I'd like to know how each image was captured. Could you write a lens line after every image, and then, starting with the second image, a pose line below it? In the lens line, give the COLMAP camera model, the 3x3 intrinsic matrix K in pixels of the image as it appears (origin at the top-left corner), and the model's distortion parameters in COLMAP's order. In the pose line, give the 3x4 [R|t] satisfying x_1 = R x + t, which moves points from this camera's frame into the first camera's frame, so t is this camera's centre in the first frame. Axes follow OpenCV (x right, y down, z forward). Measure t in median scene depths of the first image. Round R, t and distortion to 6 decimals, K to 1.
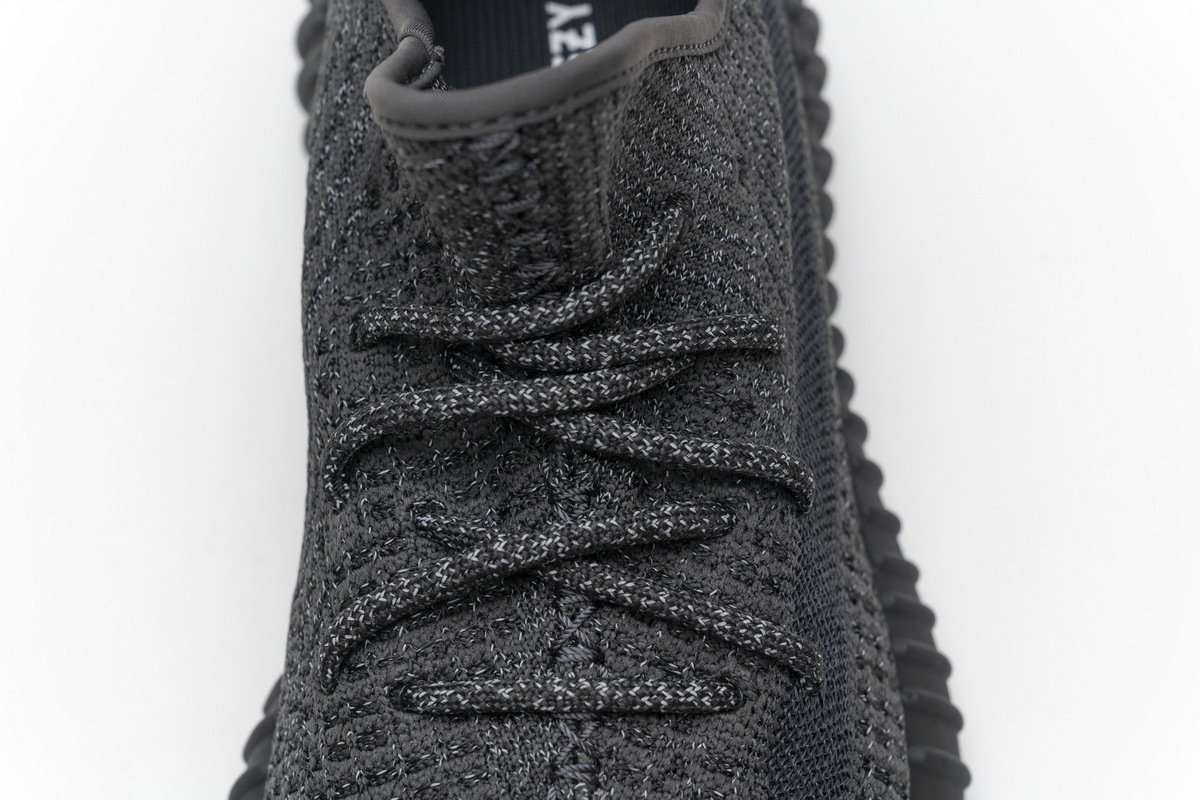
lens RADIAL K [[2462.4, 0, 600.0], [0, 2462.4, 400.0], [0, 0, 1]] dist [-0.057180, -0.107171]
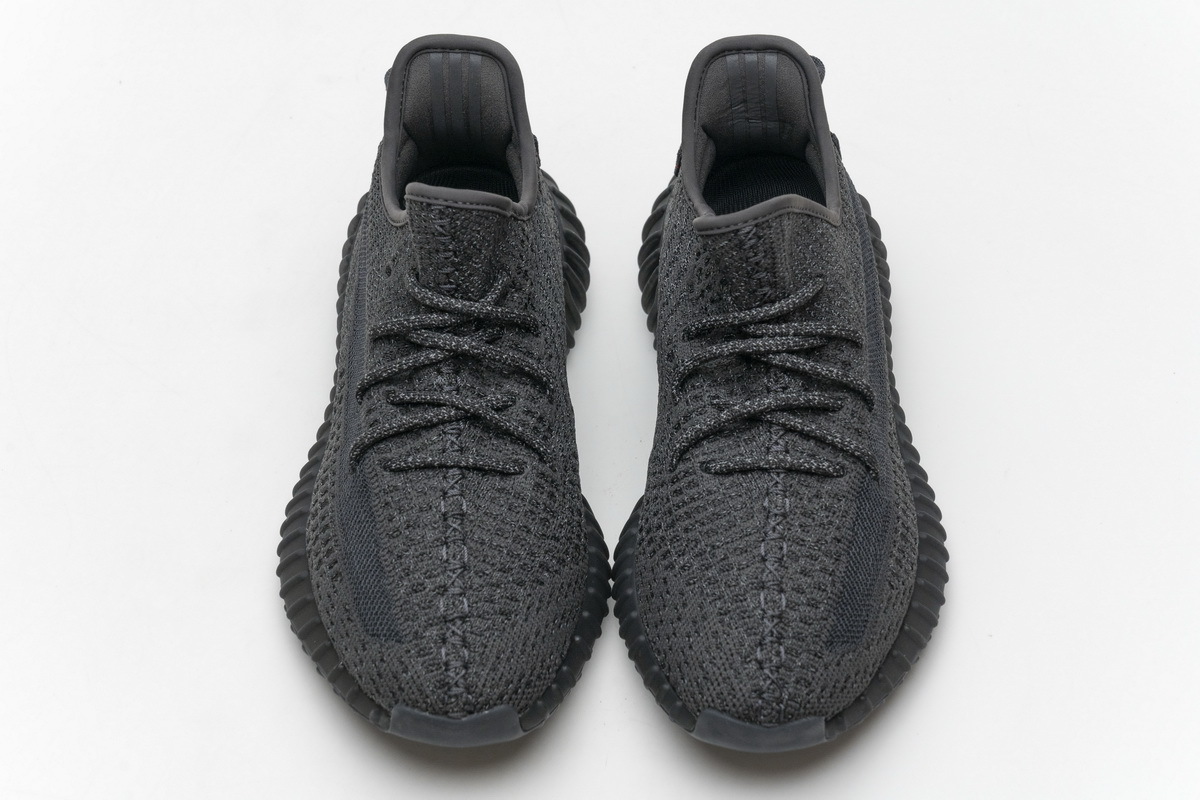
lens RADIAL K [[2462.4, 0, 600.0], [0, 2462.4, 400.0], [0, 0, 1]] dist [-0.057180, -0.107171]
pose [[0.998594, 0.020841, -0.048732, -0.067193], [-0.031607, 0.972228, -0.231892, 0.623727], [0.042546, 0.233106, 0.971520, -1.384647]]
